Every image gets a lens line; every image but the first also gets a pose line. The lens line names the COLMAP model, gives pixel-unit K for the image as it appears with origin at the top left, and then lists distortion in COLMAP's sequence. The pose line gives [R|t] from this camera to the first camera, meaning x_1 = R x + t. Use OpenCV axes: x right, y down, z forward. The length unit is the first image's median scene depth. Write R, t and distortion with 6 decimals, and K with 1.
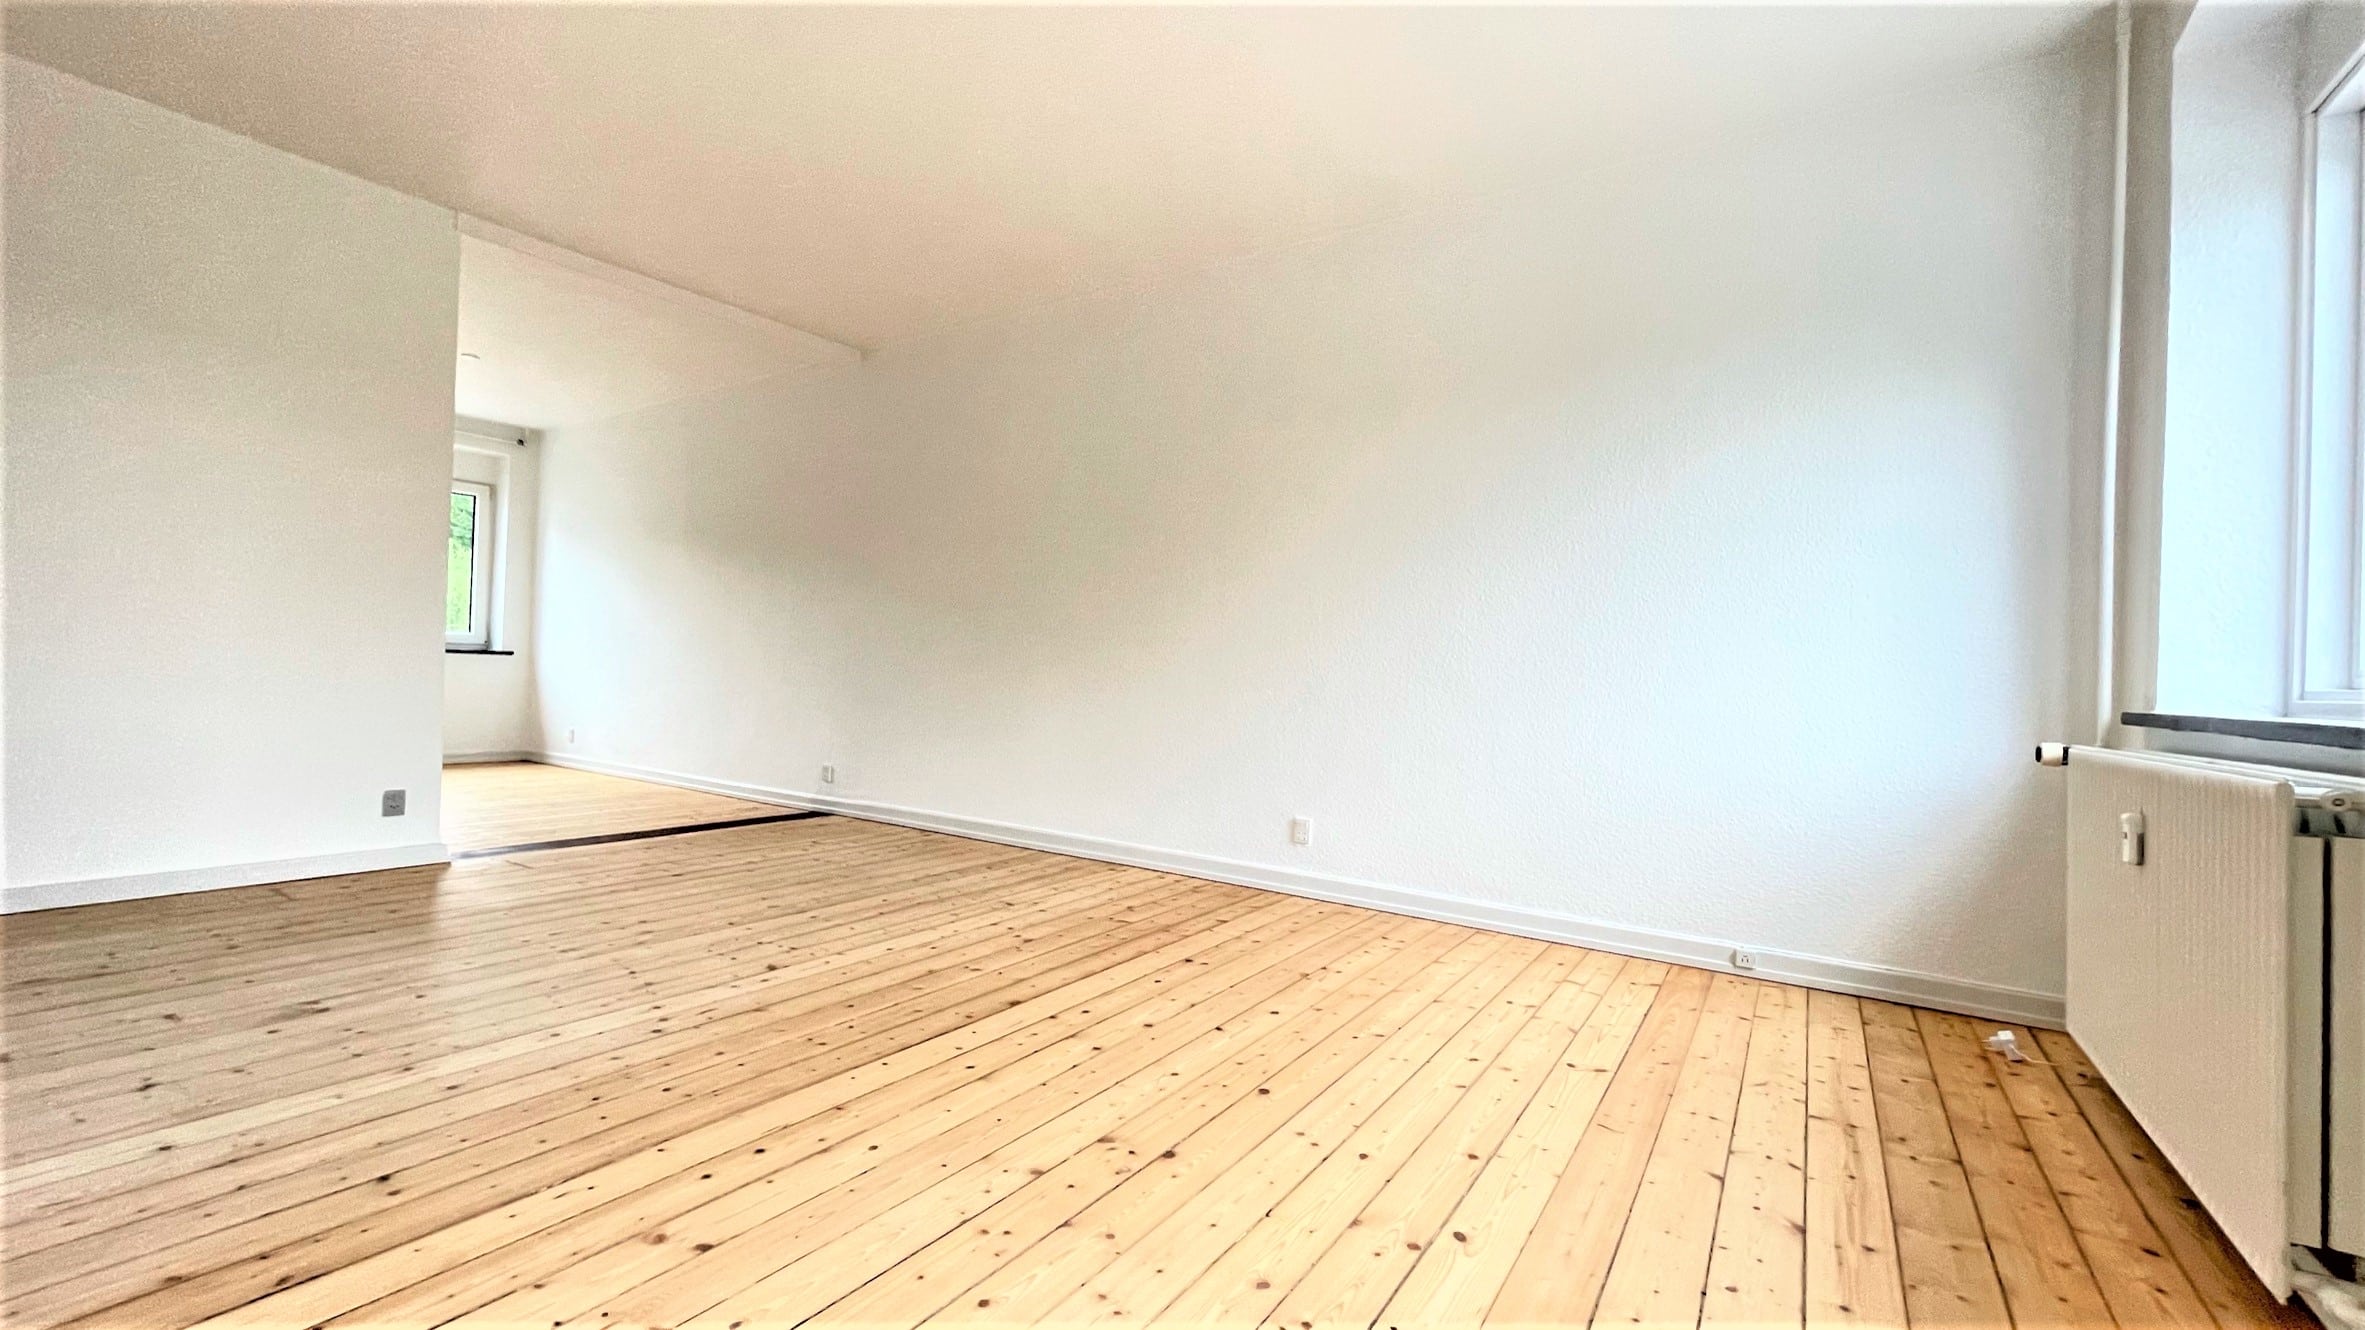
lens RADIAL K [[953.7, 0, 1174.2], [0, 953.7, 656.3], [0, 0, 1]] dist [0.000642, 0.000769]
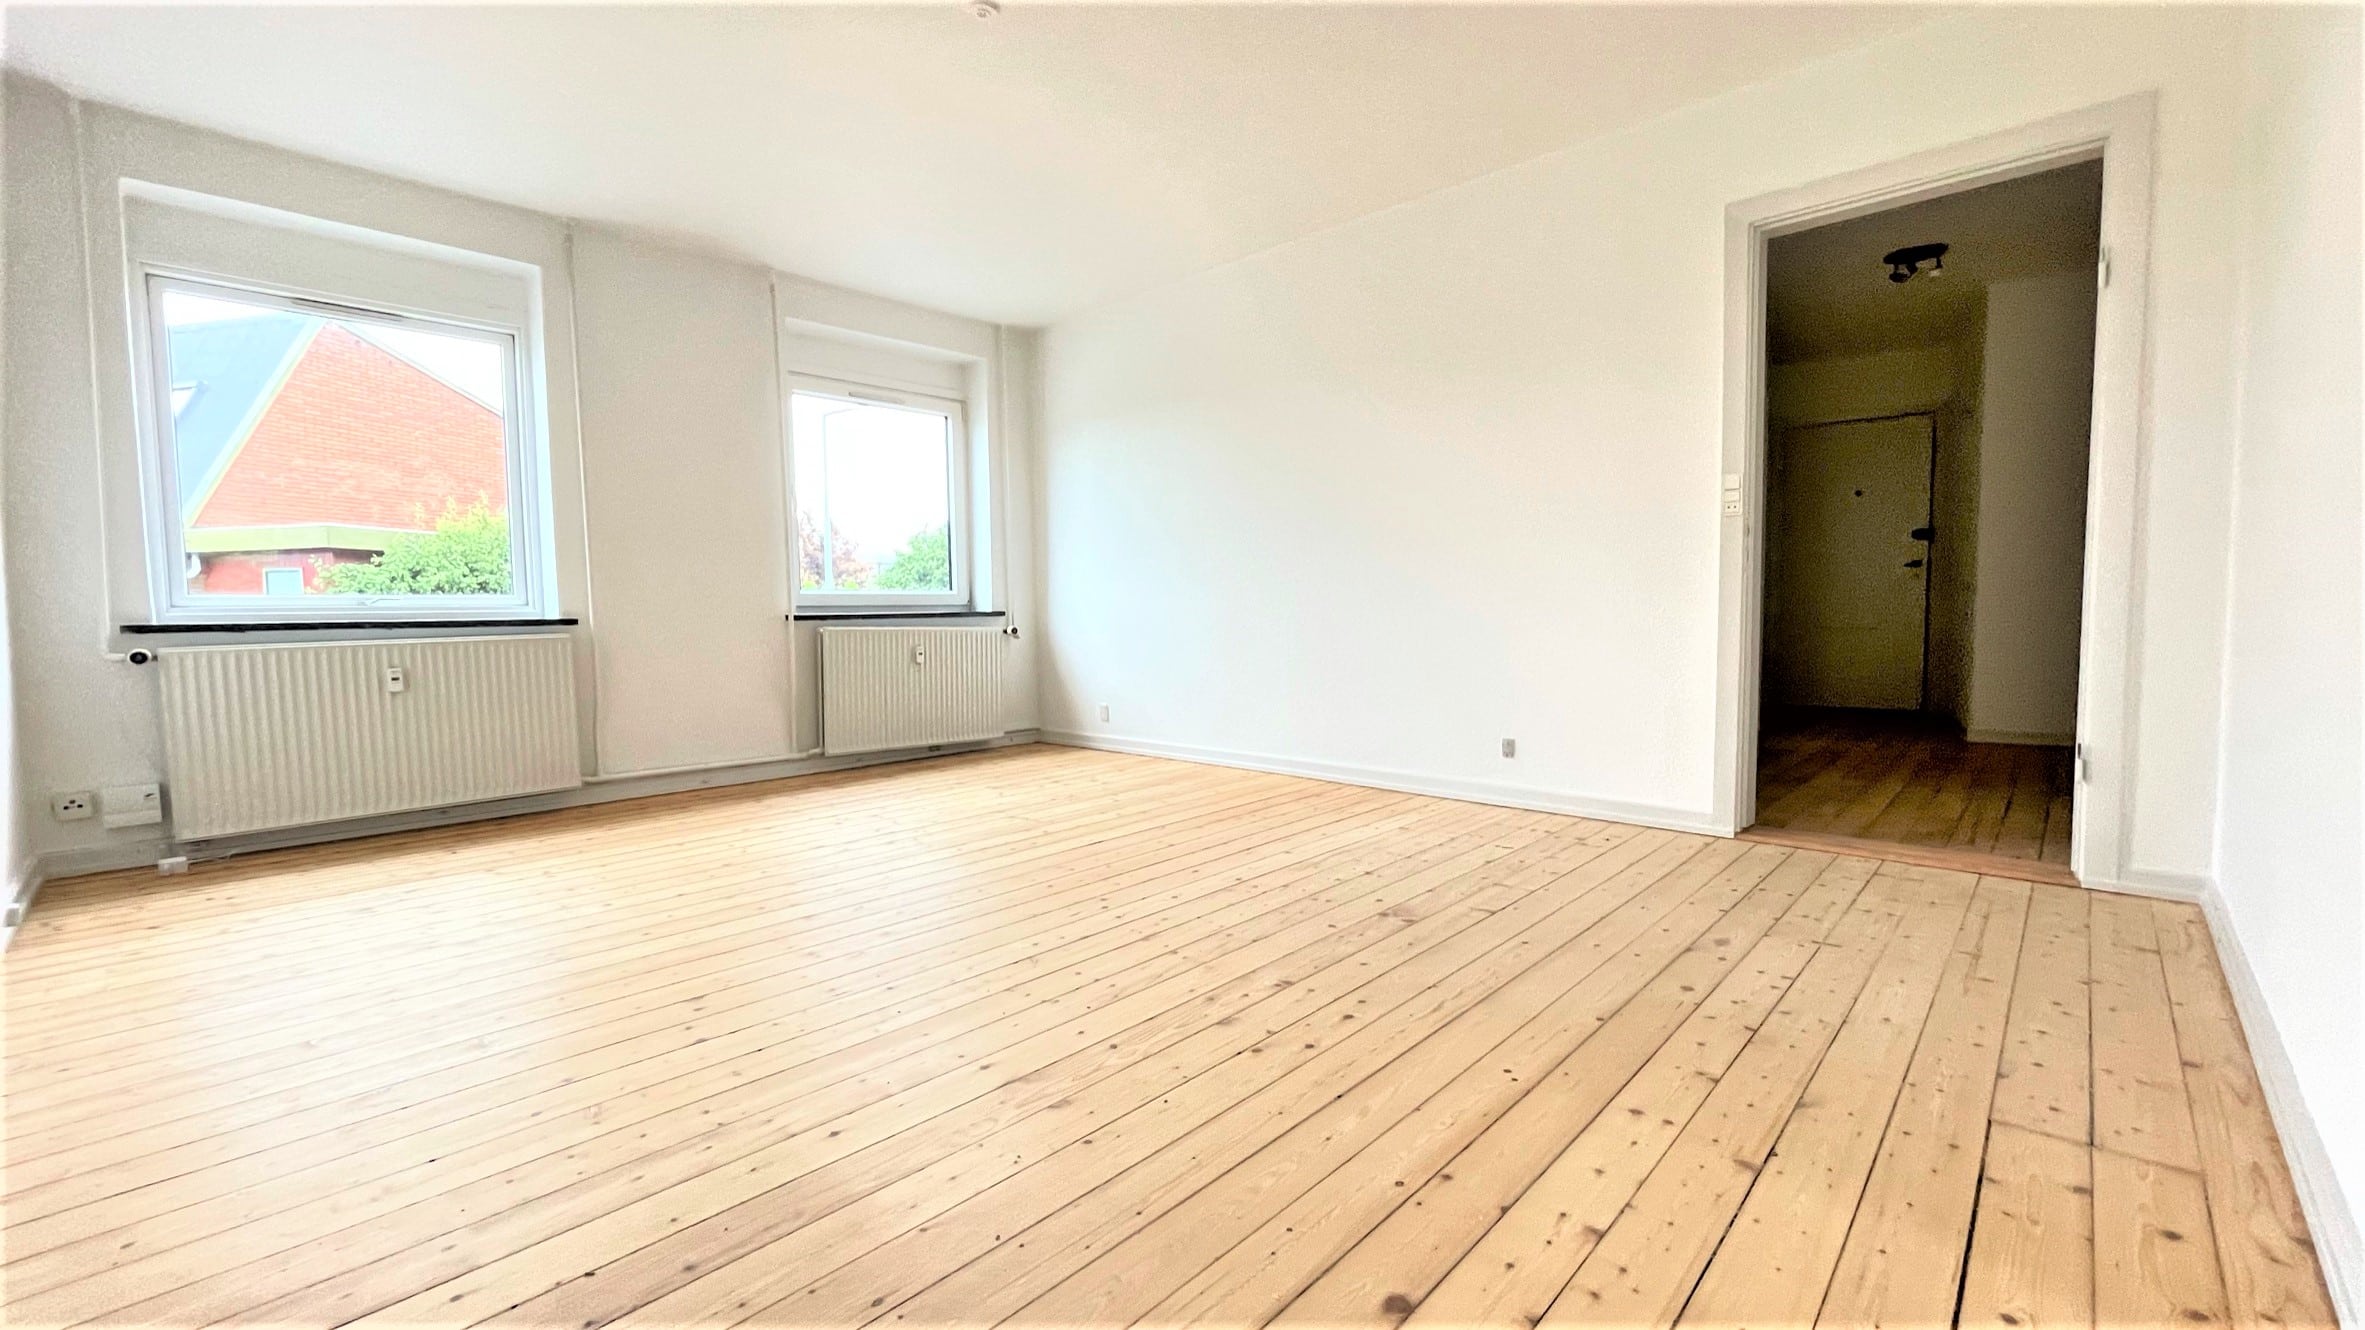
lens RADIAL K [[953.7, 0, 1165.6], [0, 953.7, 671.8], [0, 0, 1]] dist [0.000642, 0.000769]
pose [[-0.983741, -0.030734, 0.176943, -0.721997], [-0.020905, 0.998147, 0.057151, 0.009305], [-0.178372, 0.052523, -0.982560, 1.909317]]
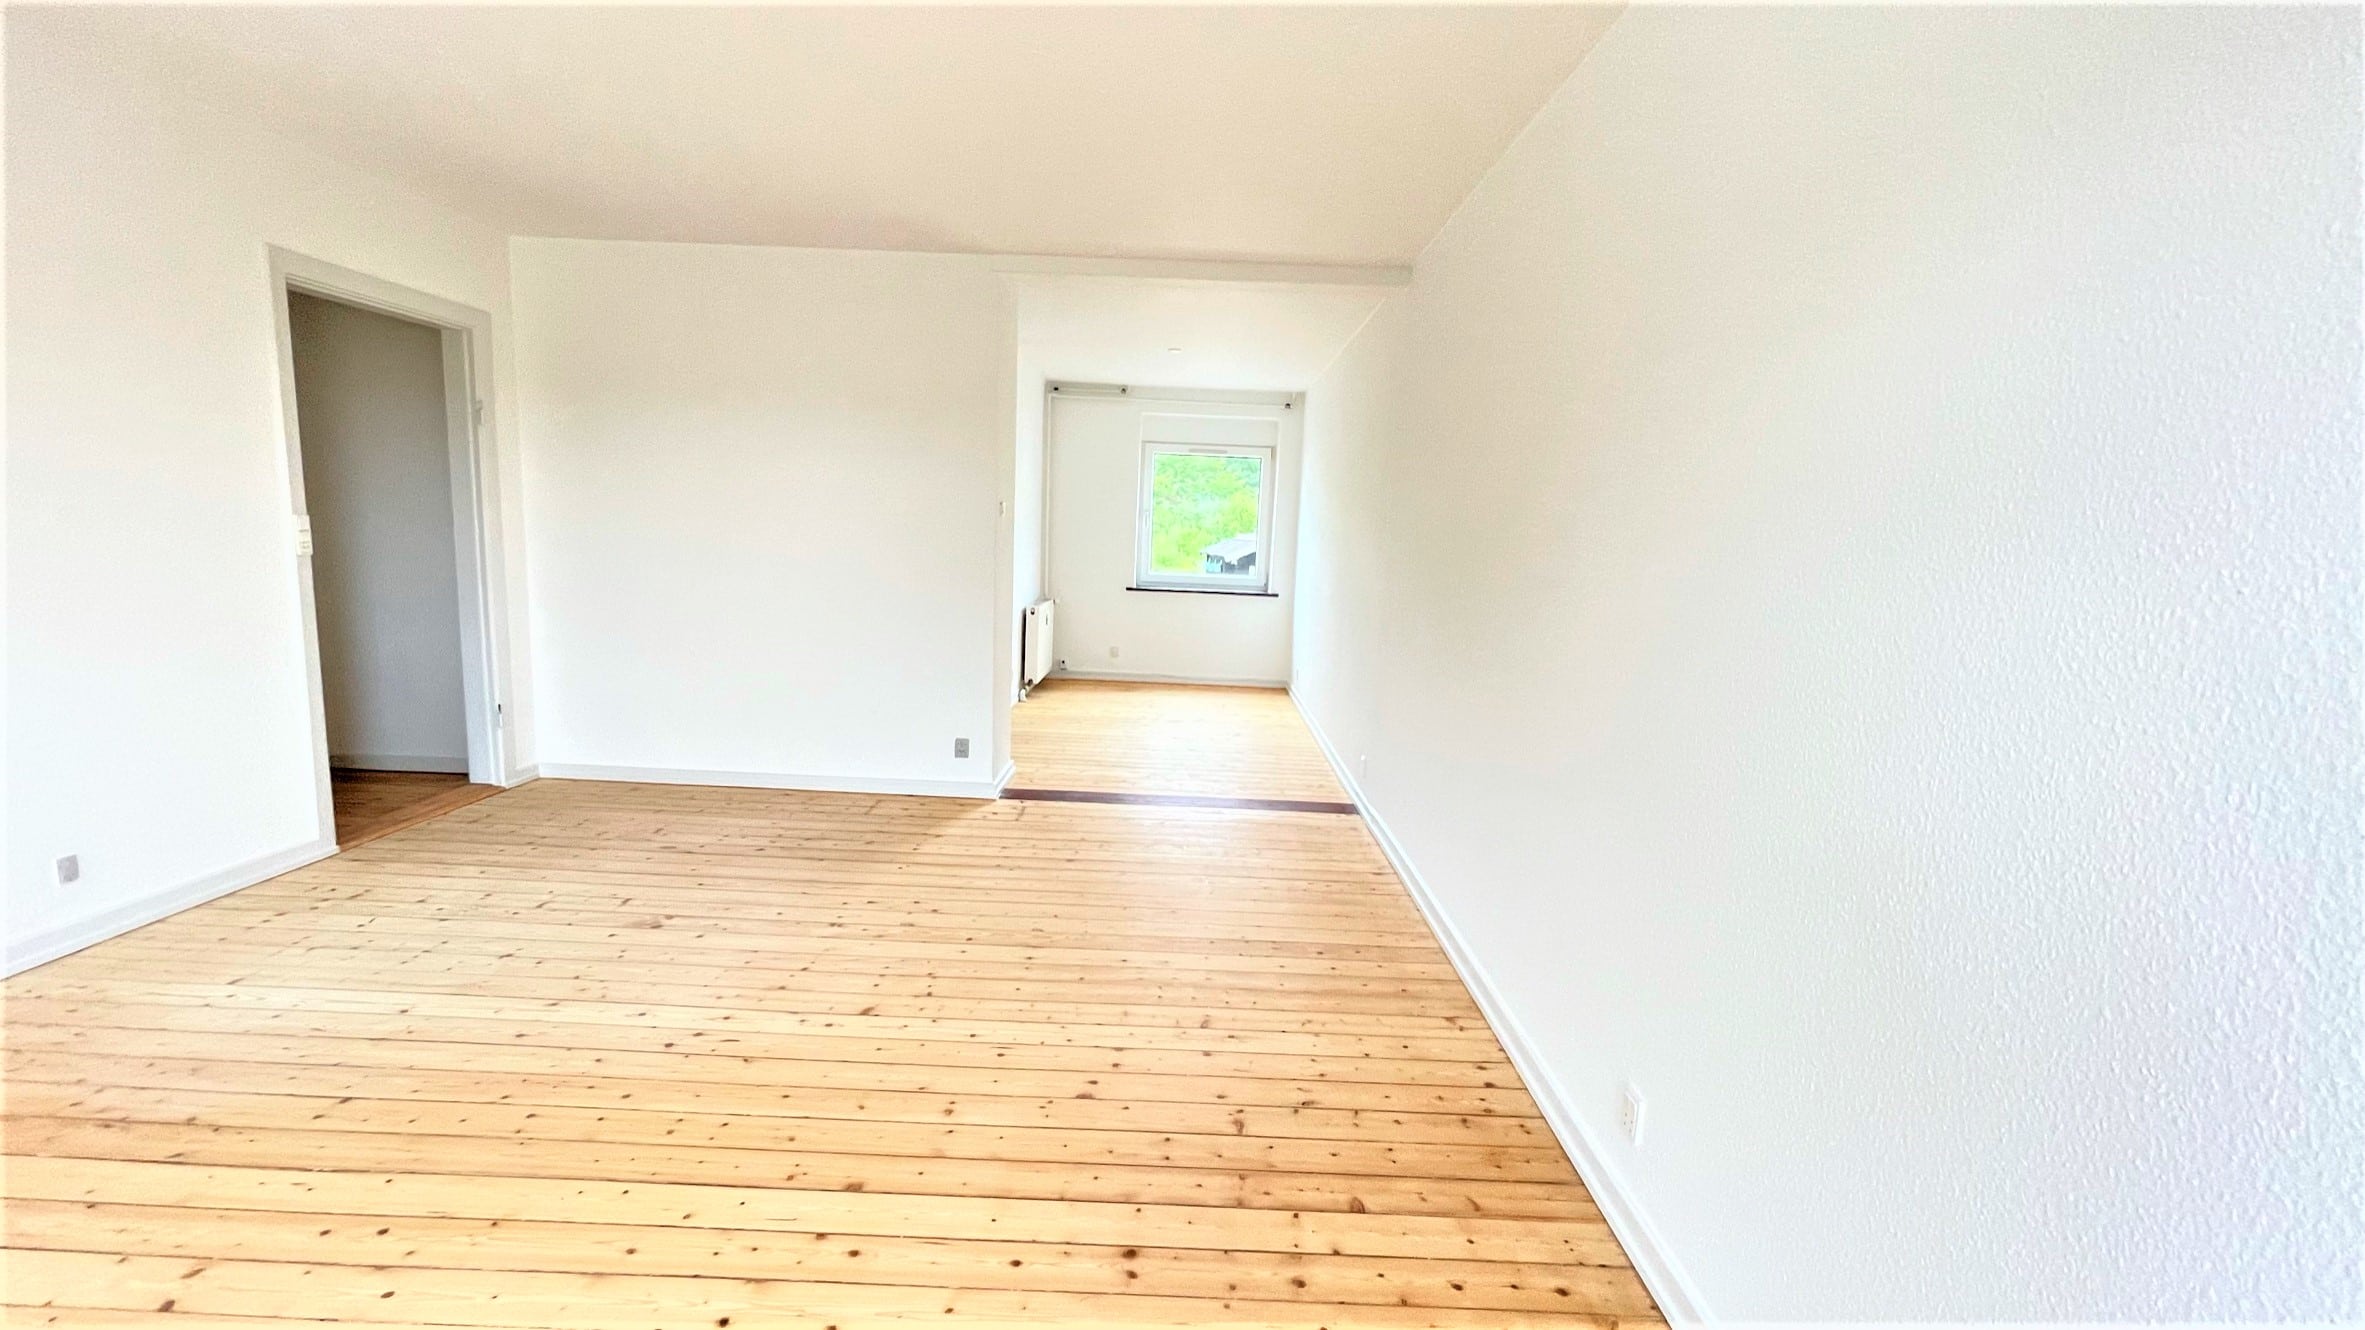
lens RADIAL K [[953.7, 0, 1178.5], [0, 953.7, 674.8], [0, 0, 1]] dist [0.000642, 0.000769]
pose [[0.554642, 0.116193, -0.823937, 0.578550], [-0.012787, 0.991276, 0.131183, -0.171453], [0.831991, -0.062224, 0.551289, 0.773687]]
